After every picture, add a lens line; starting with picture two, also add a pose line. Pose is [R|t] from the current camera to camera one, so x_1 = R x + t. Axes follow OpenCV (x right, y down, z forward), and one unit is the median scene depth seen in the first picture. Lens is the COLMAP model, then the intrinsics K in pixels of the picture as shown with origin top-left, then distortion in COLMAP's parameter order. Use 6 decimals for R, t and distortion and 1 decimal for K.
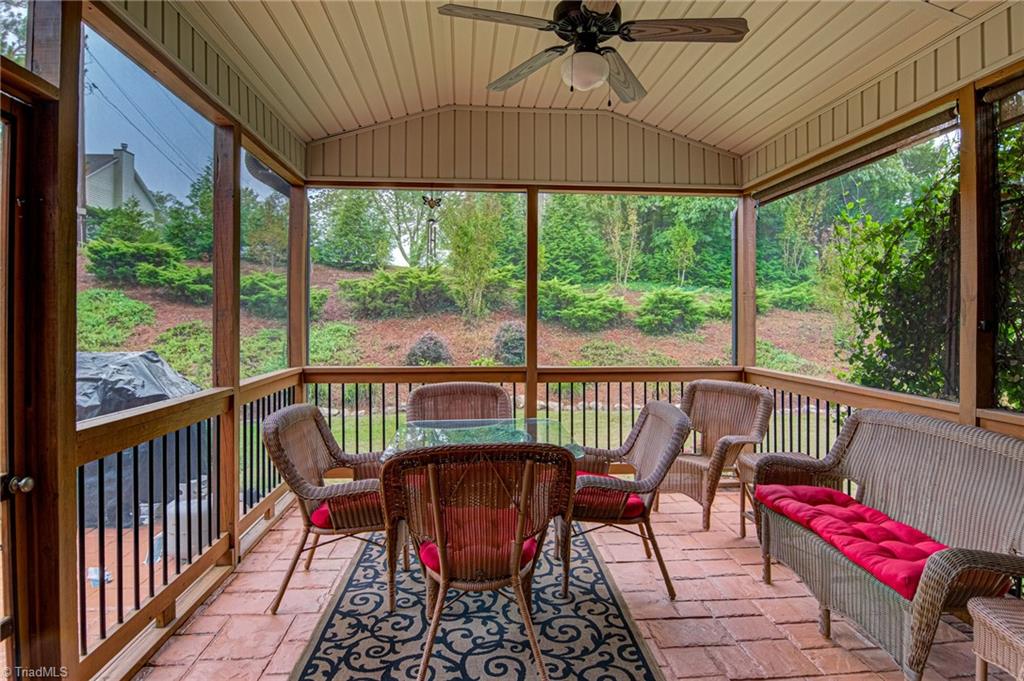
lens RADIAL K [[542.5, 0, 529.9], [0, 542.5, 323.2], [0, 0, 1]] dist [-0.010220, -0.005512]
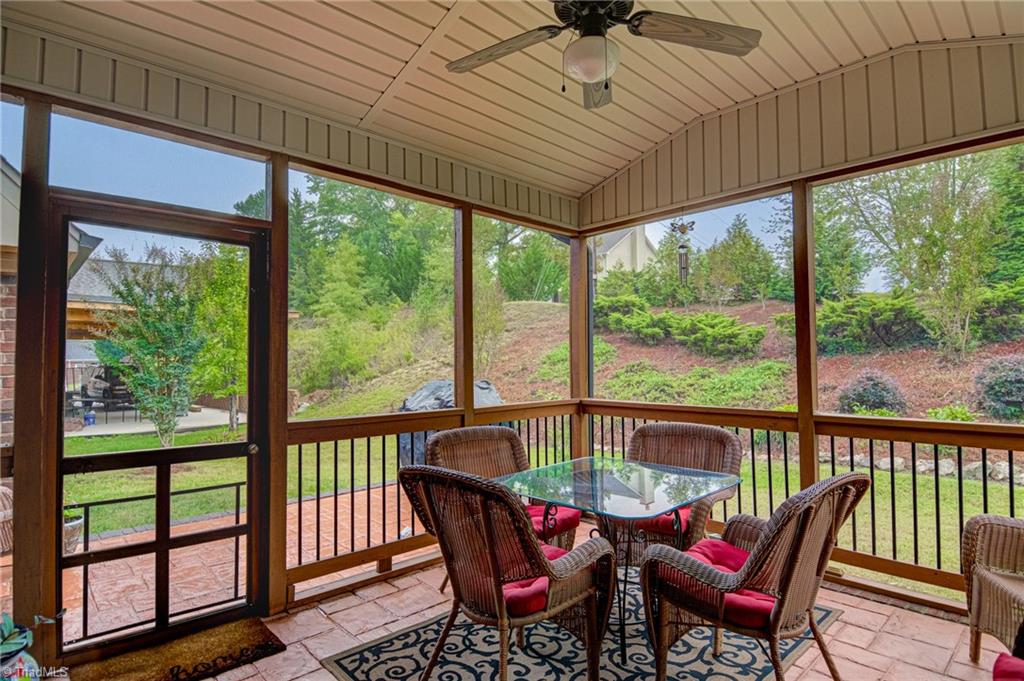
lens RADIAL K [[542.5, 0, 517.3], [0, 542.5, 340.8], [0, 0, 1]] dist [-0.010220, -0.005512]
pose [[0.616565, -0.036155, -0.786473, 0.119512], [0.004746, 0.999098, -0.042209, 0.002830], [0.787290, 0.022292, 0.616180, 0.067482]]
